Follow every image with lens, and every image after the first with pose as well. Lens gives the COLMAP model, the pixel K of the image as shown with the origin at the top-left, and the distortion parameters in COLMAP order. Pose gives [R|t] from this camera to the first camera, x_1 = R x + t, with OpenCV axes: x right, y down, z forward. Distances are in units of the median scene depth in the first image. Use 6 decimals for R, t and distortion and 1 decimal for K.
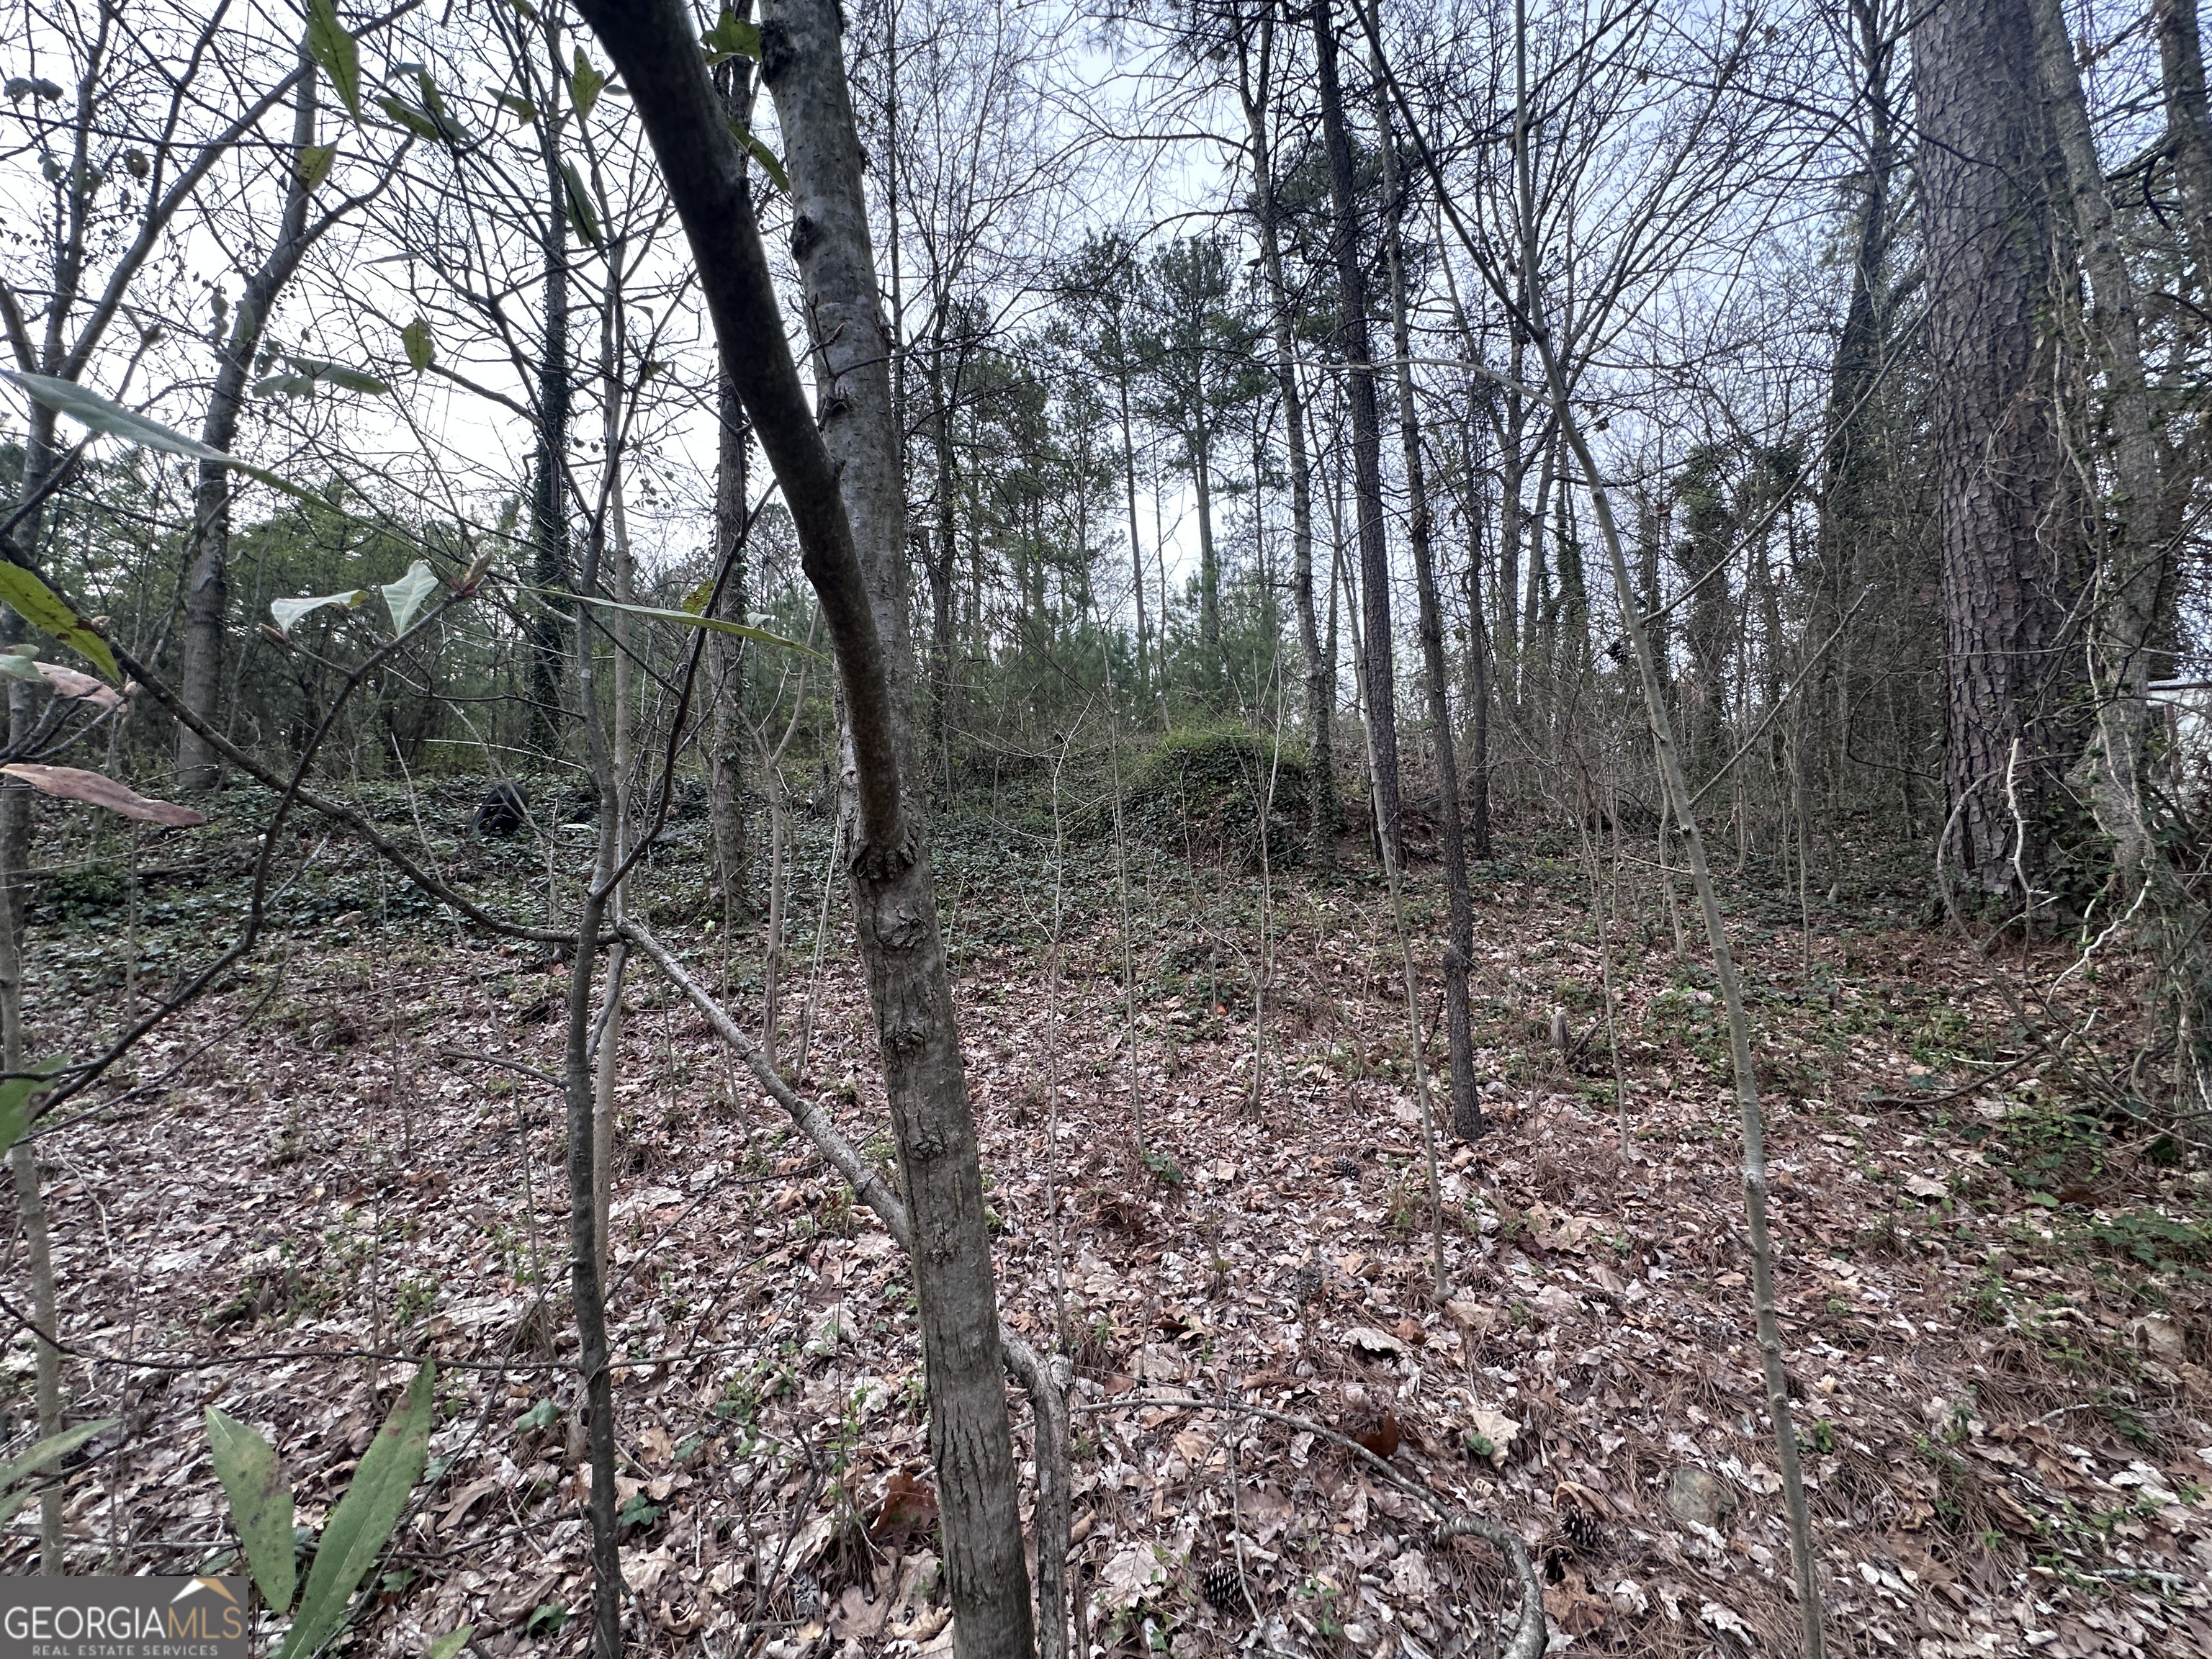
lens RADIAL K [[886.0, 0, 1109.6], [0, 886.0, 834.4], [0, 0, 1]] dist [-0.003668, 0.001197]
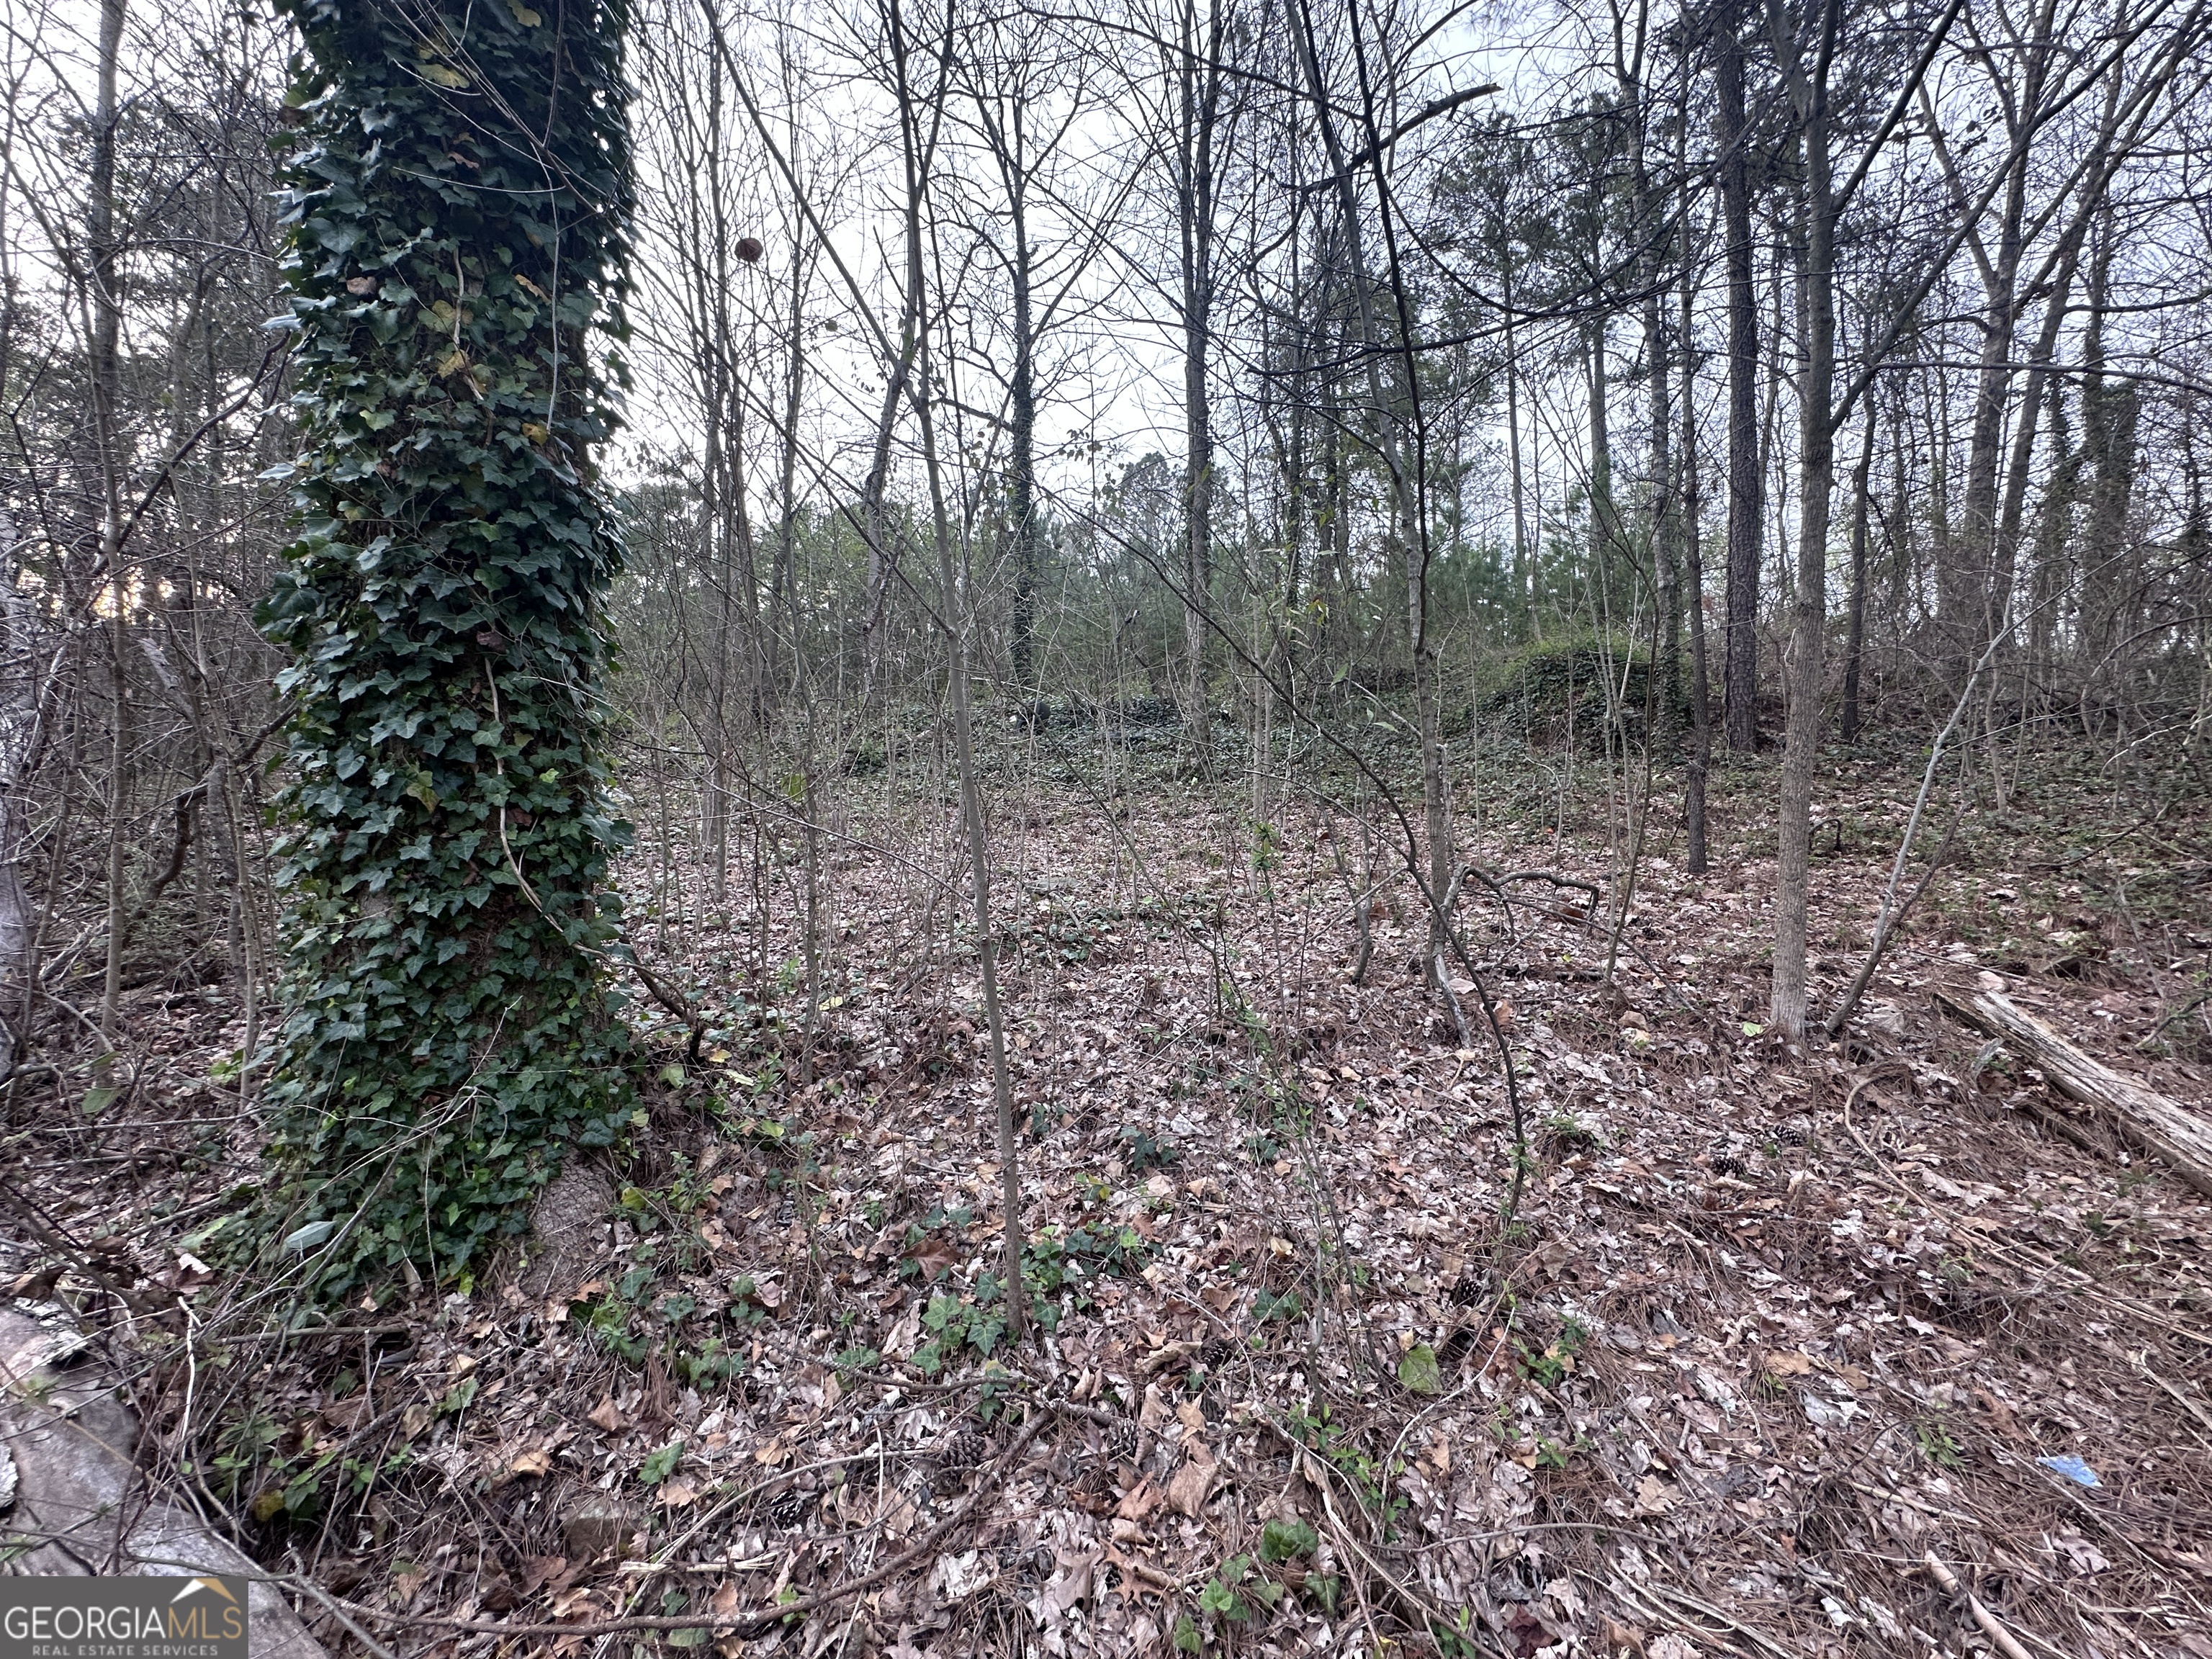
lens RADIAL K [[886.0, 0, 1104.4], [0, 886.0, 837.2], [0, 0, 1]] dist [-0.003668, 0.001197]
pose [[0.921316, 0.029259, -0.387713, 0.003199], [0.002146, 0.996767, 0.080320, 0.014838], [0.388810, -0.074832, 0.918274, -0.101292]]
